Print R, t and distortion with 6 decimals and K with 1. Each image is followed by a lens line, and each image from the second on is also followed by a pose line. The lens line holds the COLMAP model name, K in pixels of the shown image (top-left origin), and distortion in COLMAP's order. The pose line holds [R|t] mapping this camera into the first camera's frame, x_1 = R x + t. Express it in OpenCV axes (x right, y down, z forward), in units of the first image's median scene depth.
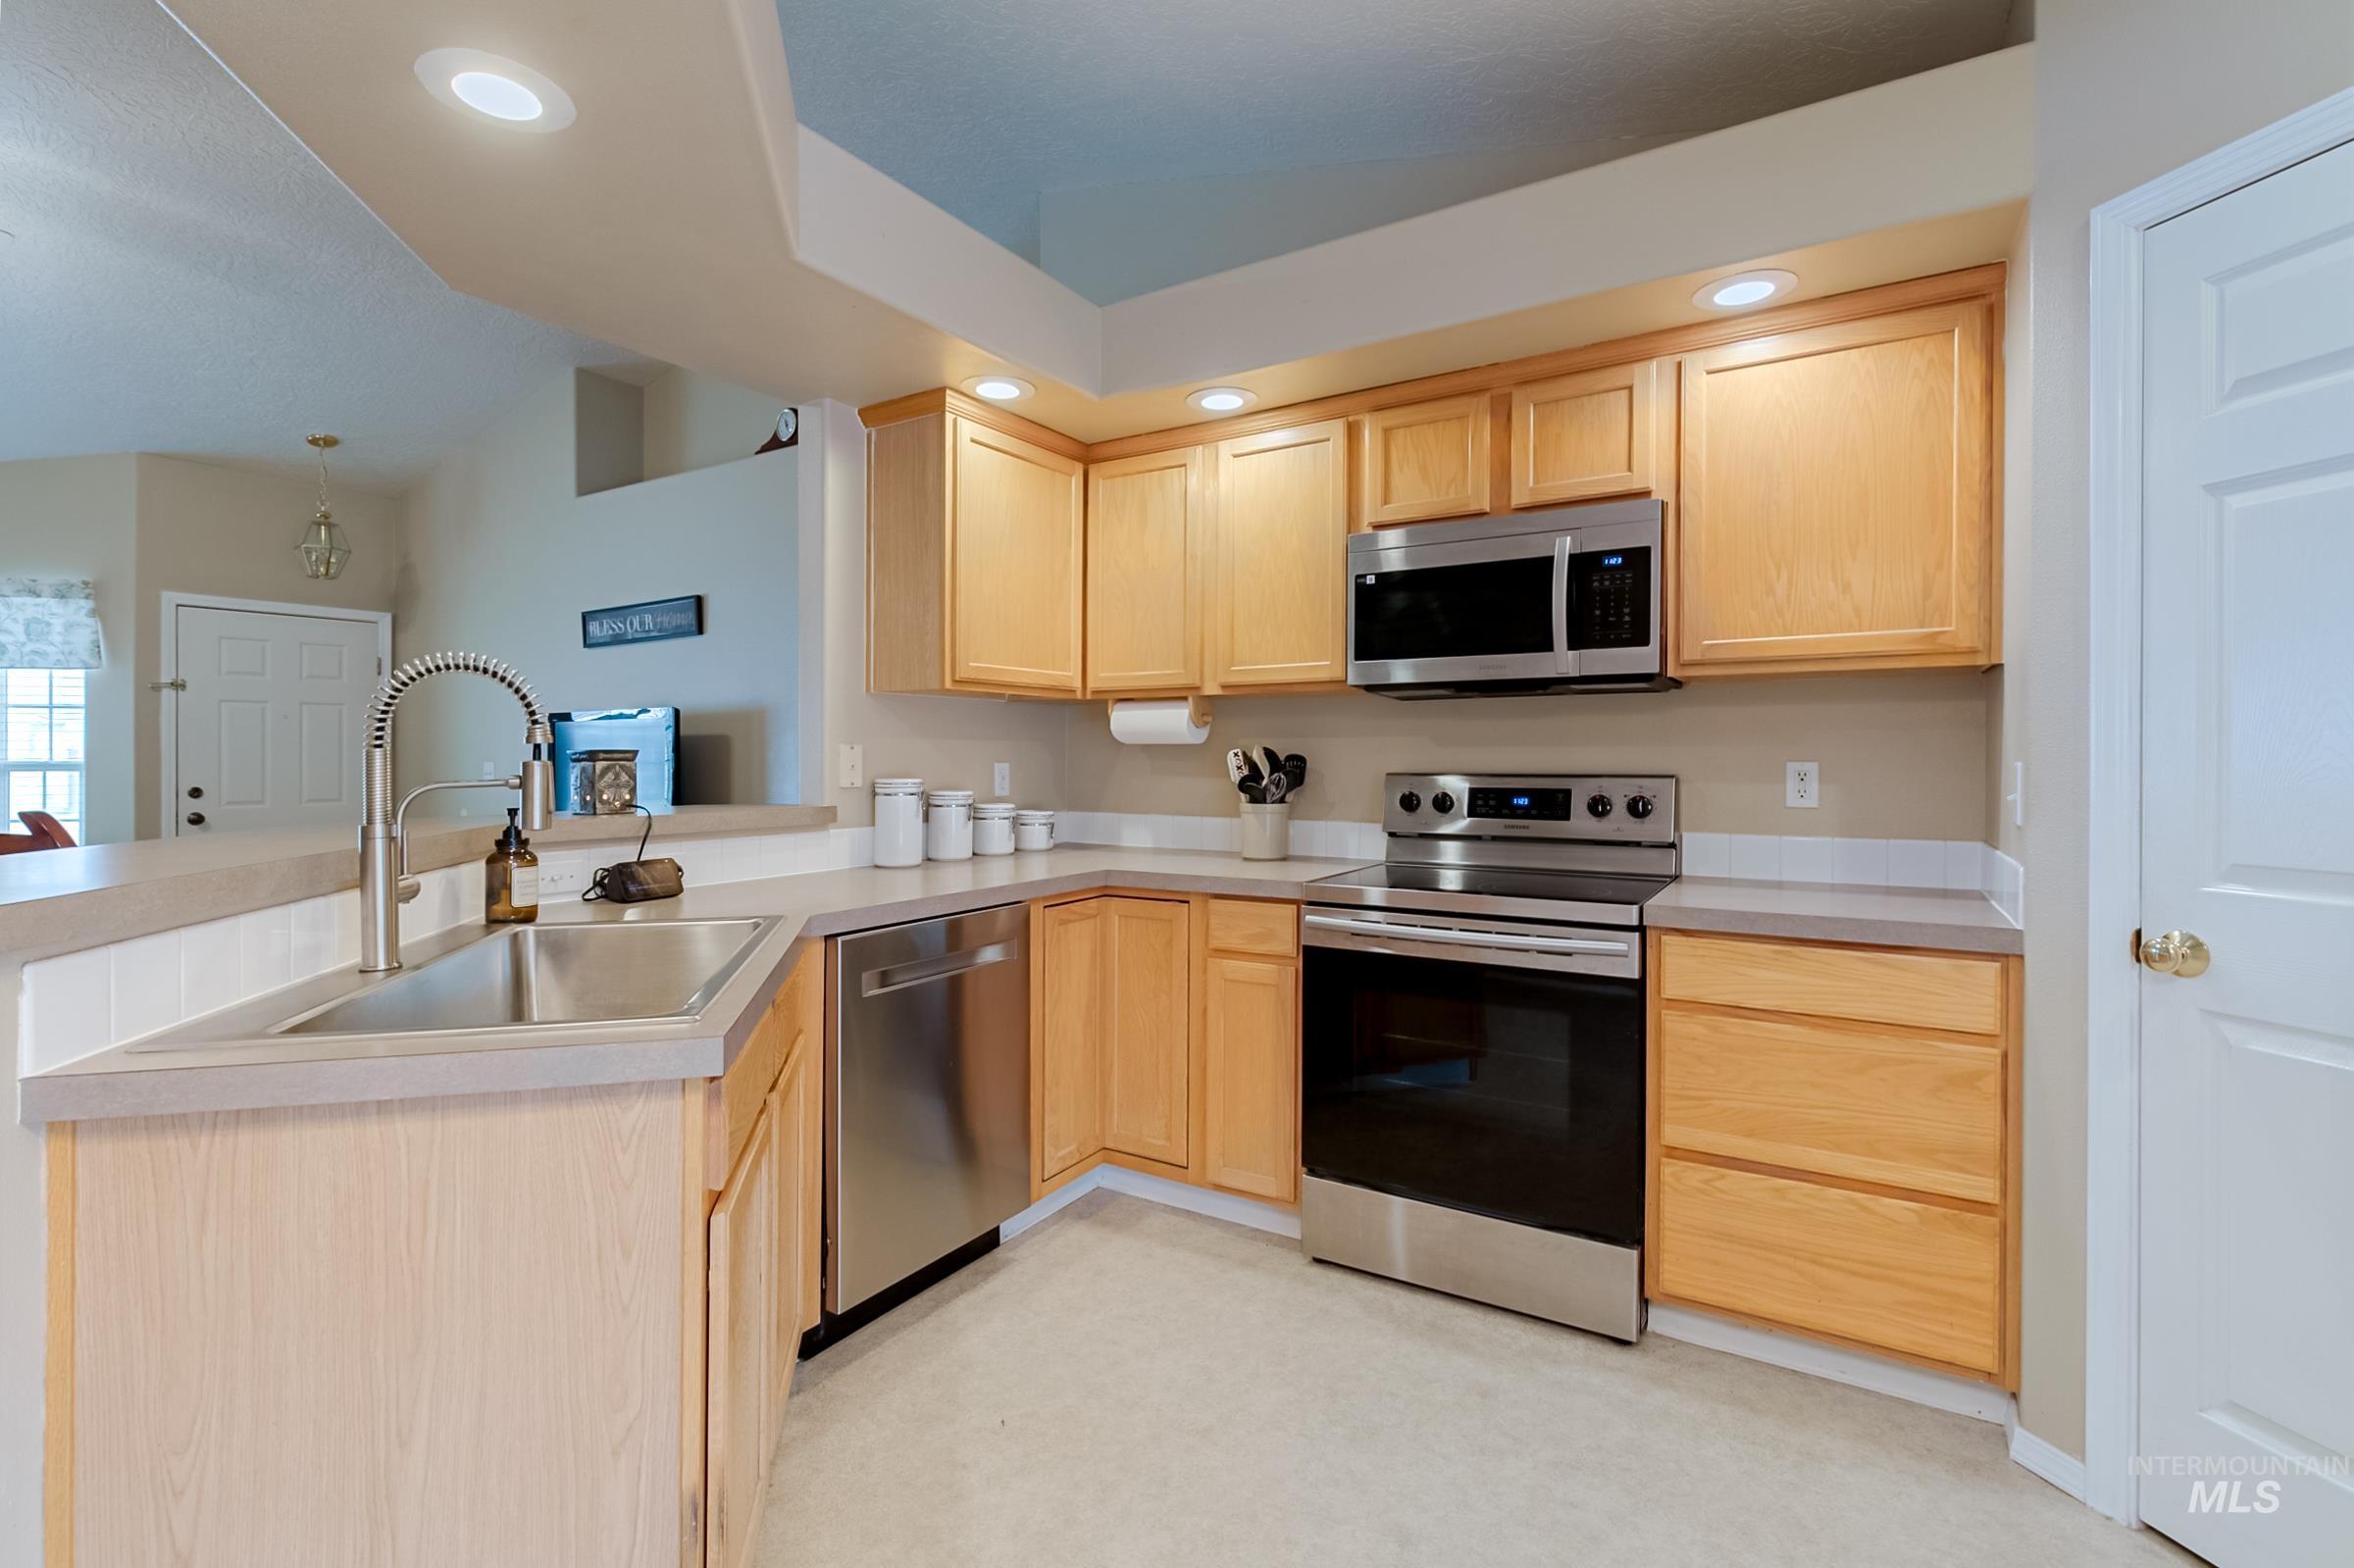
lens RADIAL K [[1073.1, 0, 1171.5], [0, 1073.1, 747.4], [0, 0, 1]] dist [0.007701, -0.002107]
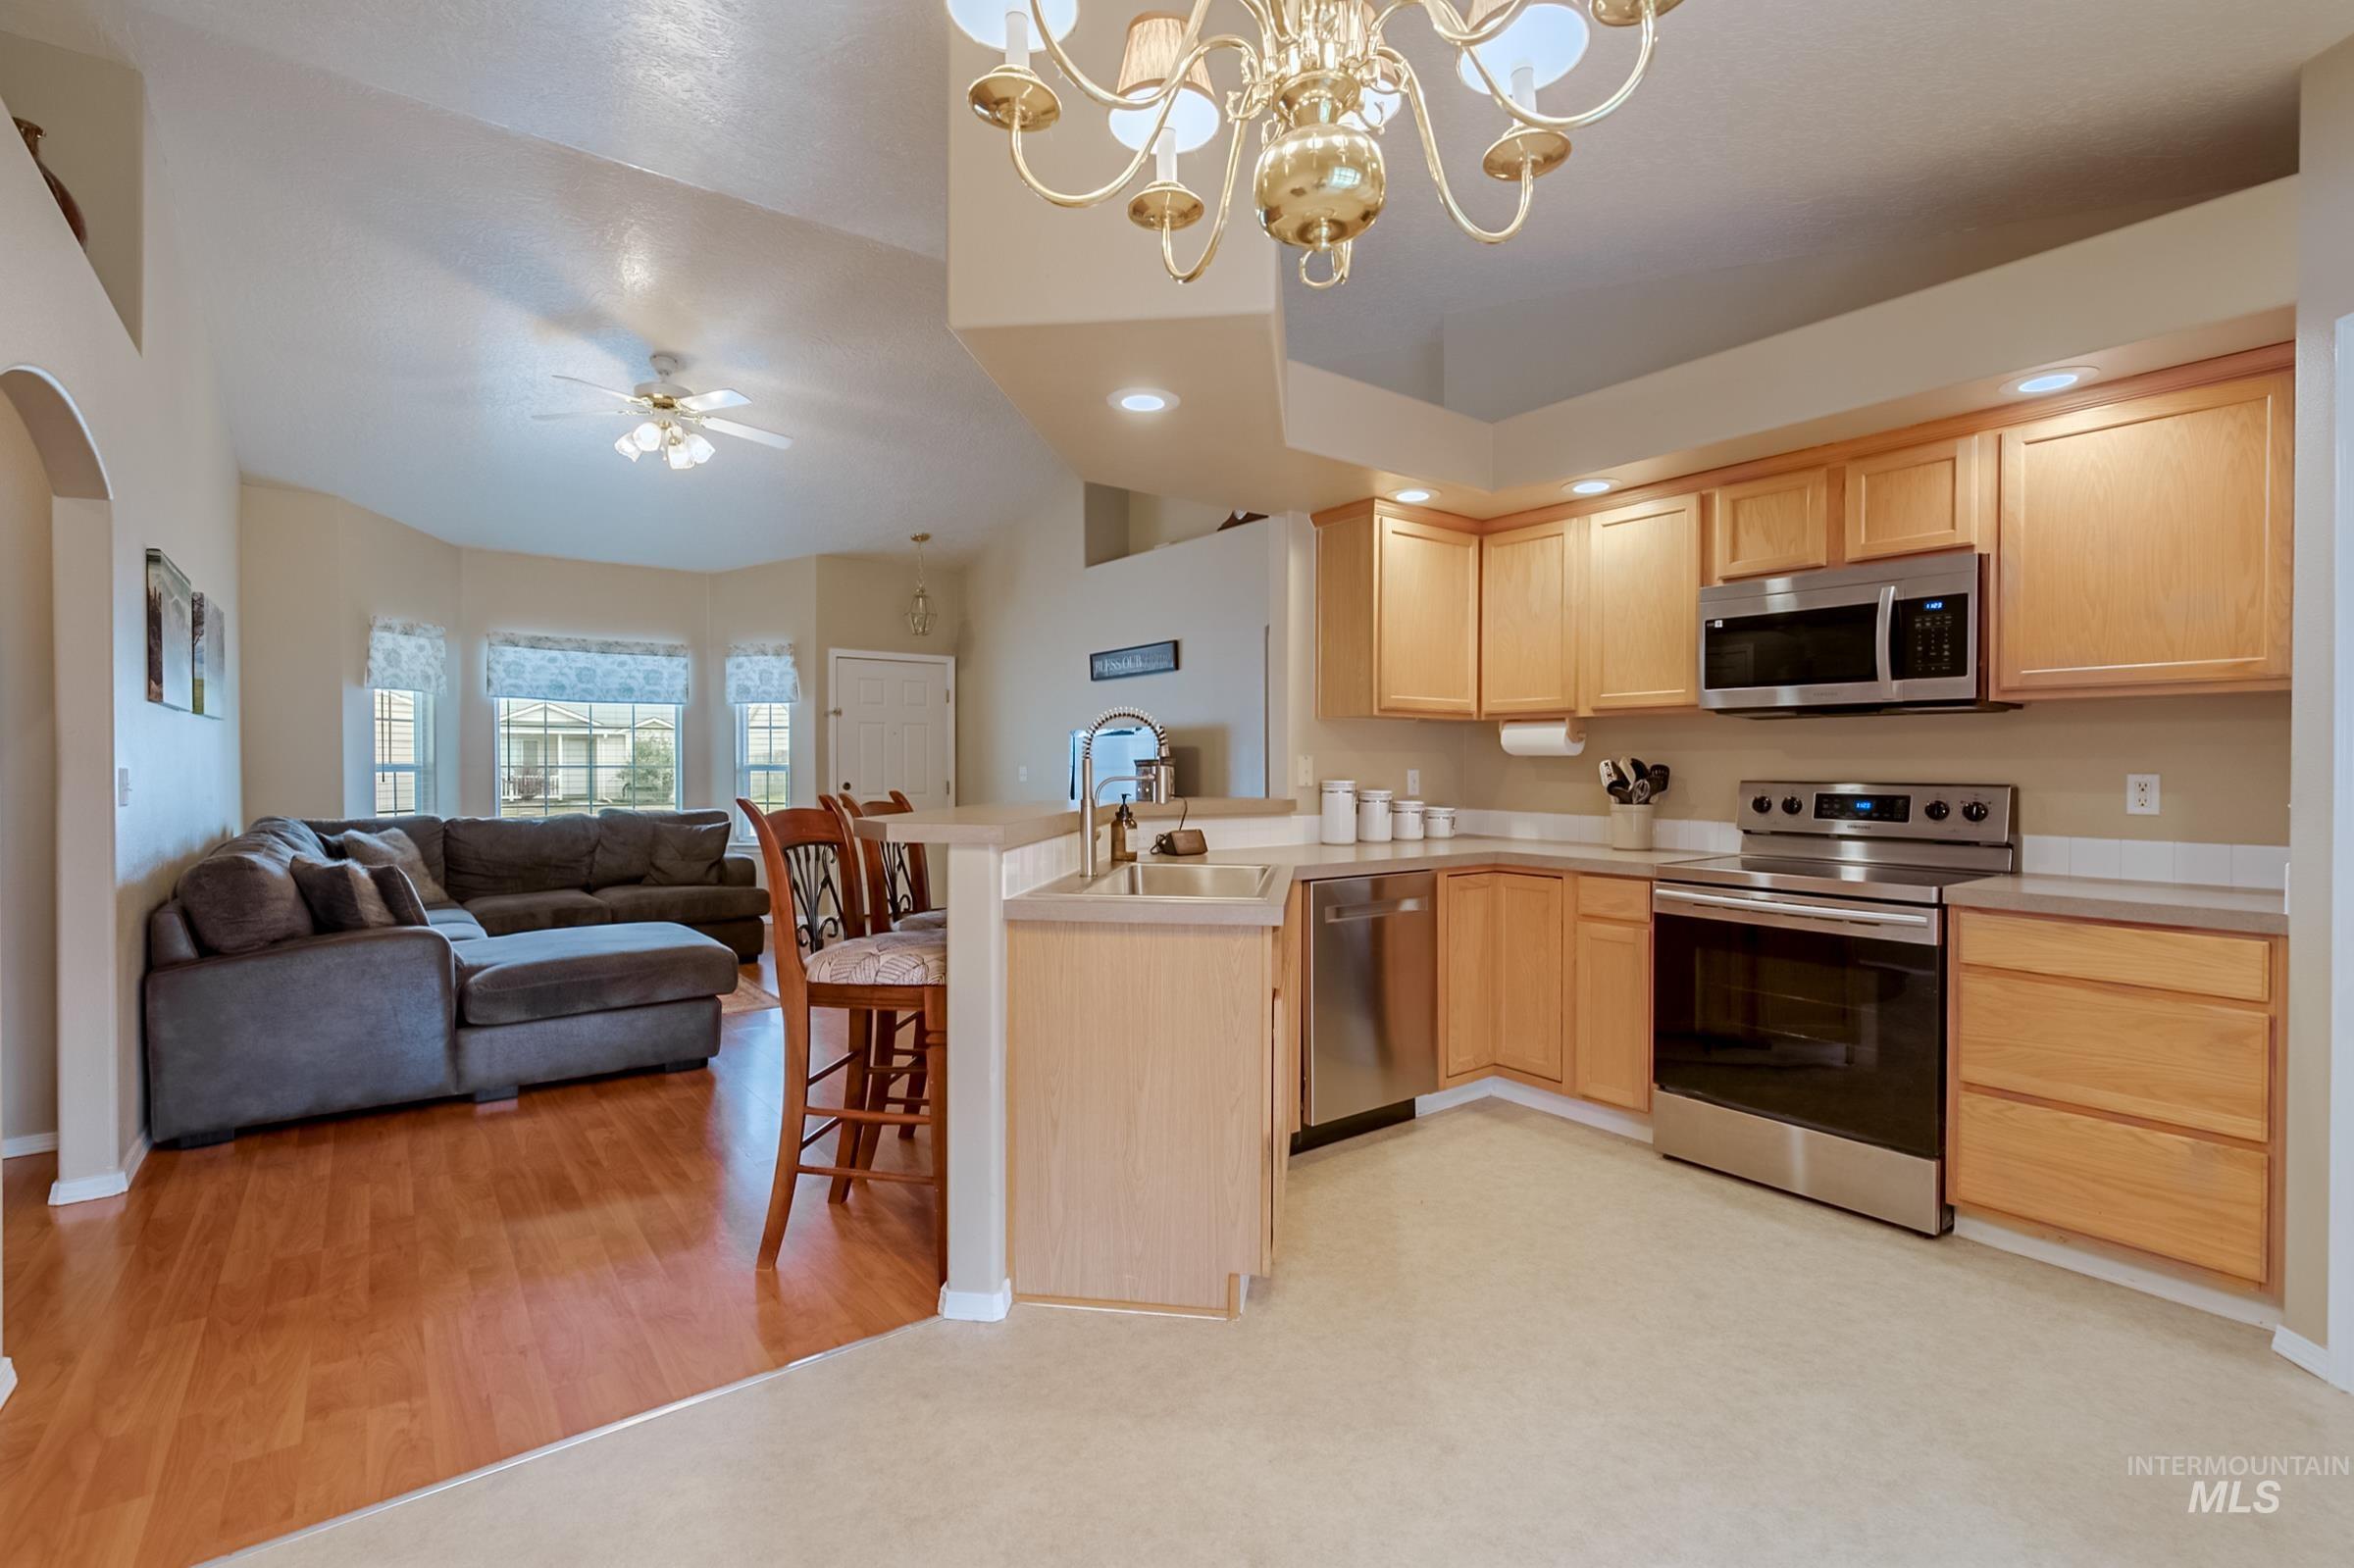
lens RADIAL K [[1073.1, 0, 1165.5], [0, 1073.1, 748.0], [0, 0, 1]] dist [0.007701, -0.002107]
pose [[0.931819, 0.000107, -0.362925, 0.044642], [-0.002512, 0.999978, -0.006156, -0.004064], [0.362916, 0.006648, 0.931798, -0.425011]]
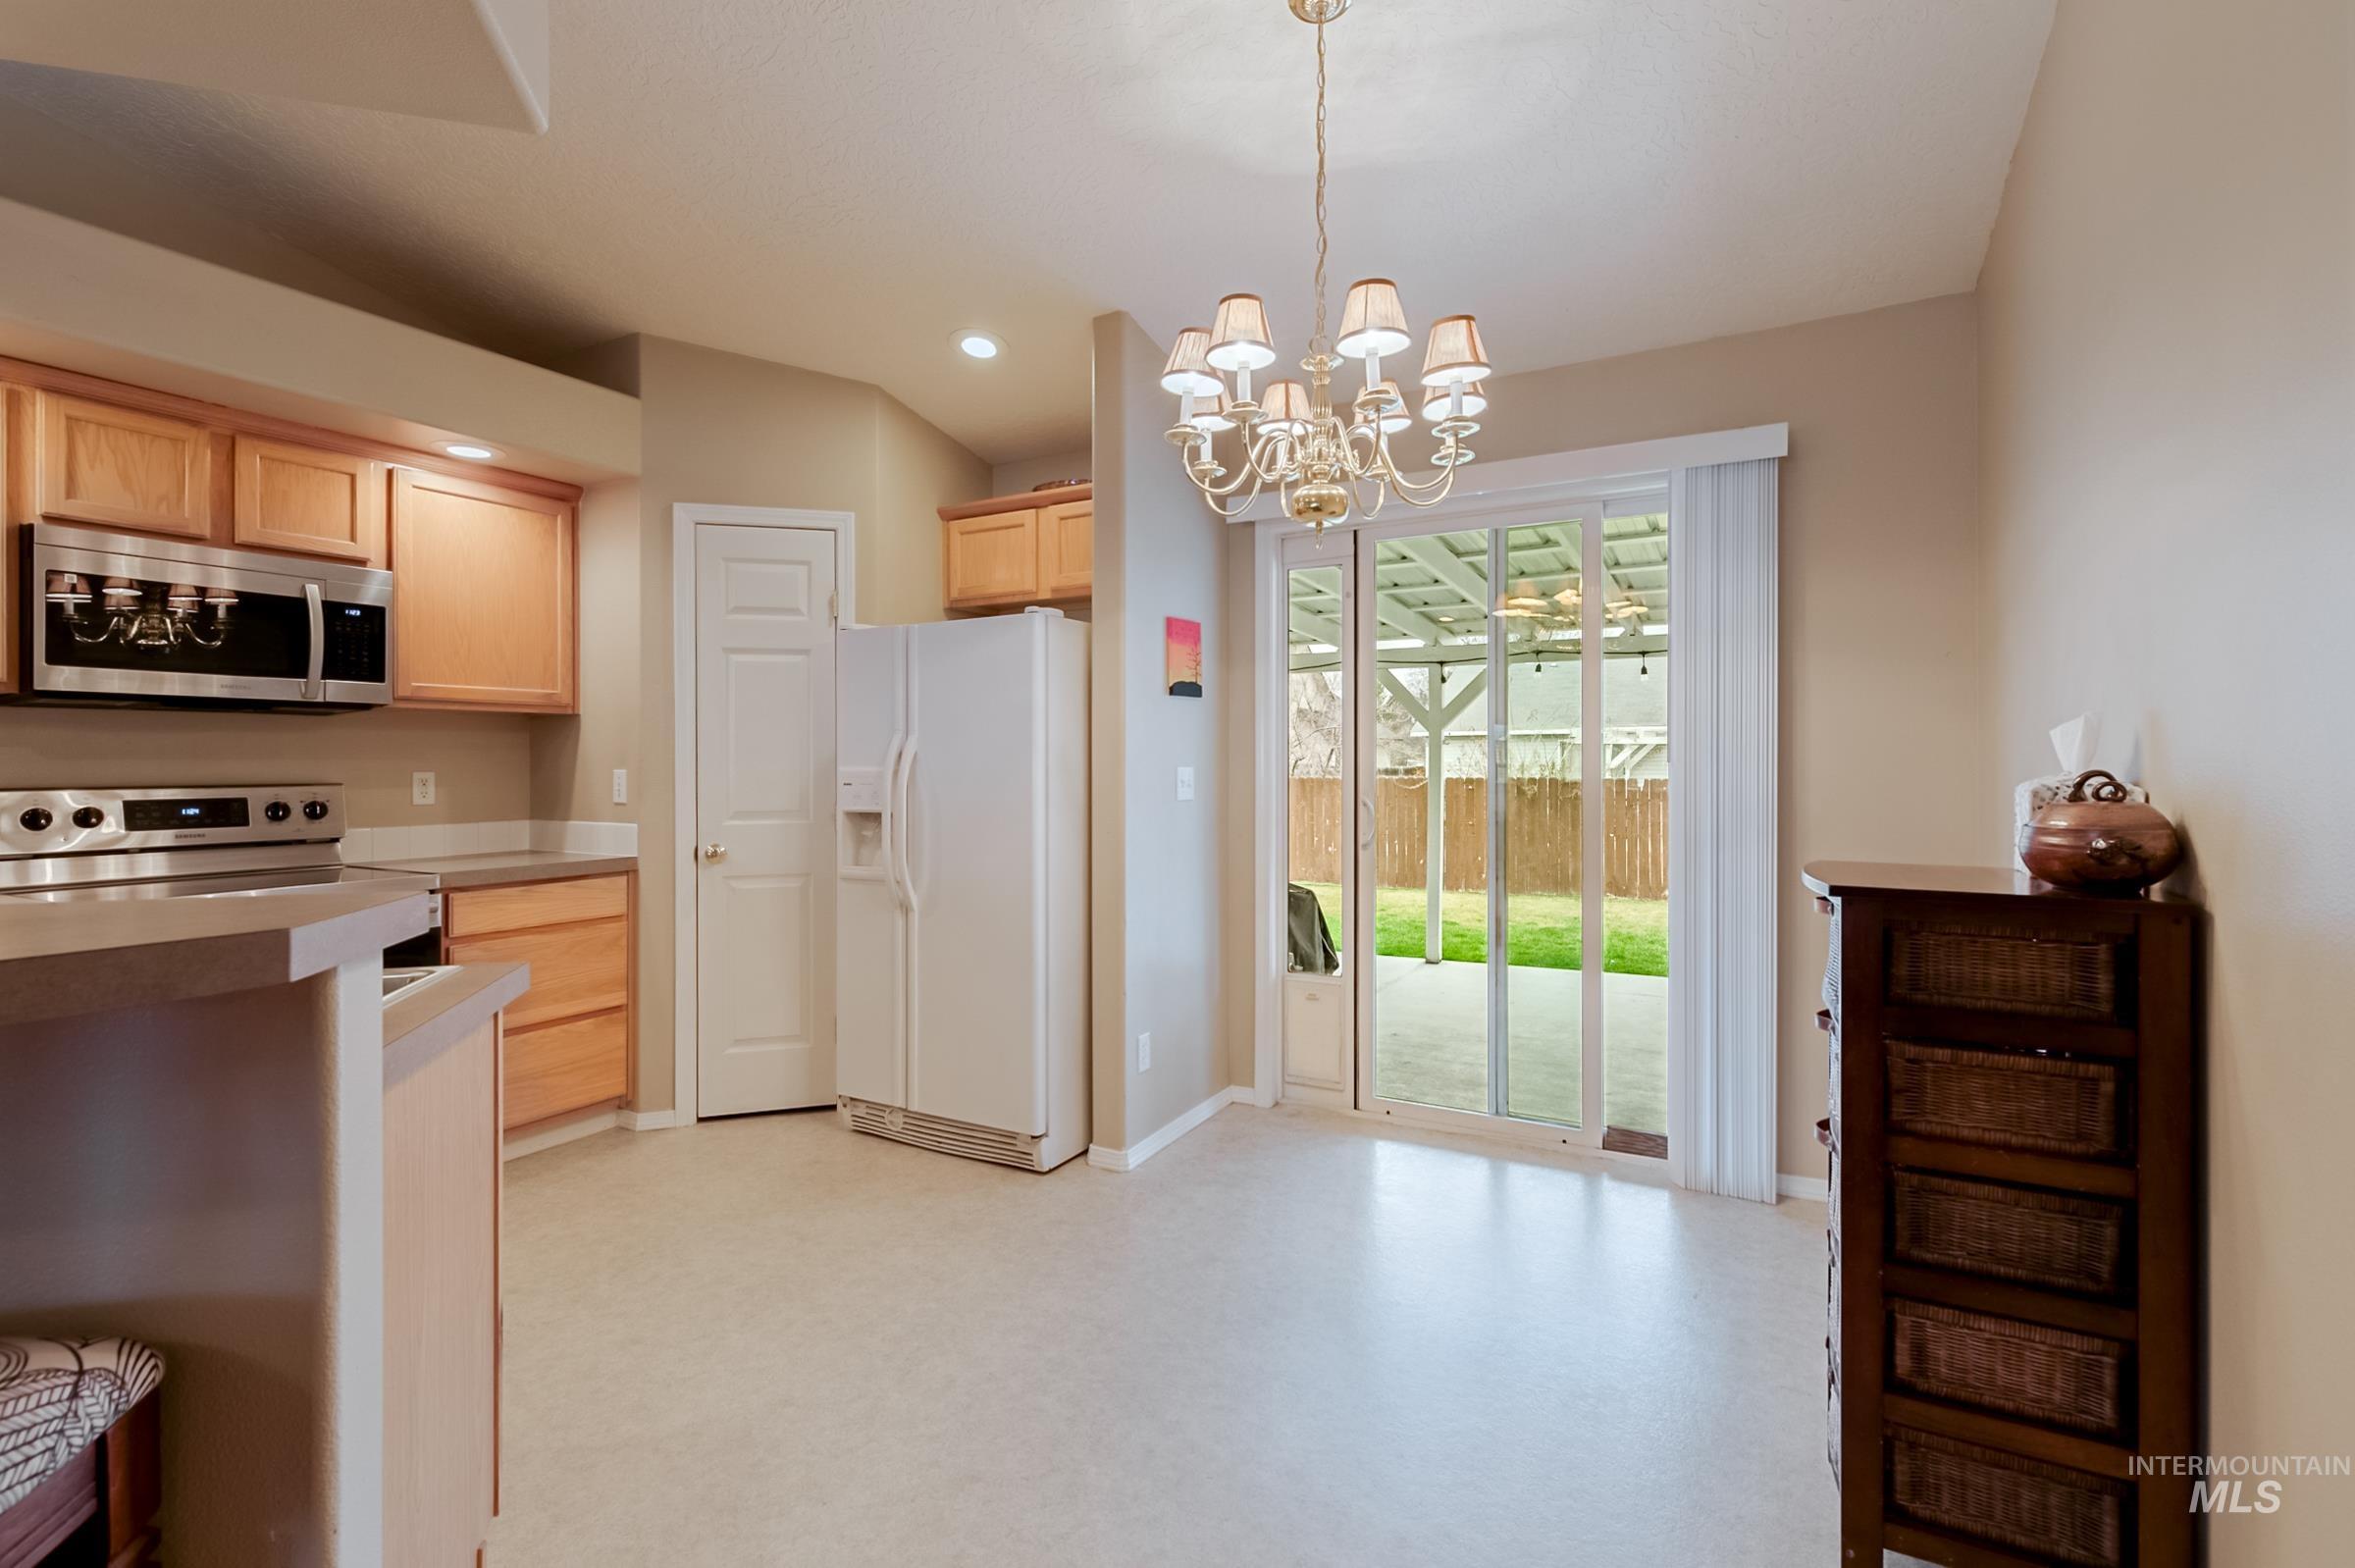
lens RADIAL K [[1073.6, 0, 1166.1], [0, 1073.6, 764.6], [0, 0, 1]] dist [0.007701, -0.002107]
pose [[-0.045677, 0.002159, 0.998954, -0.863607], [-0.002026, 0.999995, -0.002253, 0.005156], [-0.998954, -0.002127, -0.045673, 0.105271]]
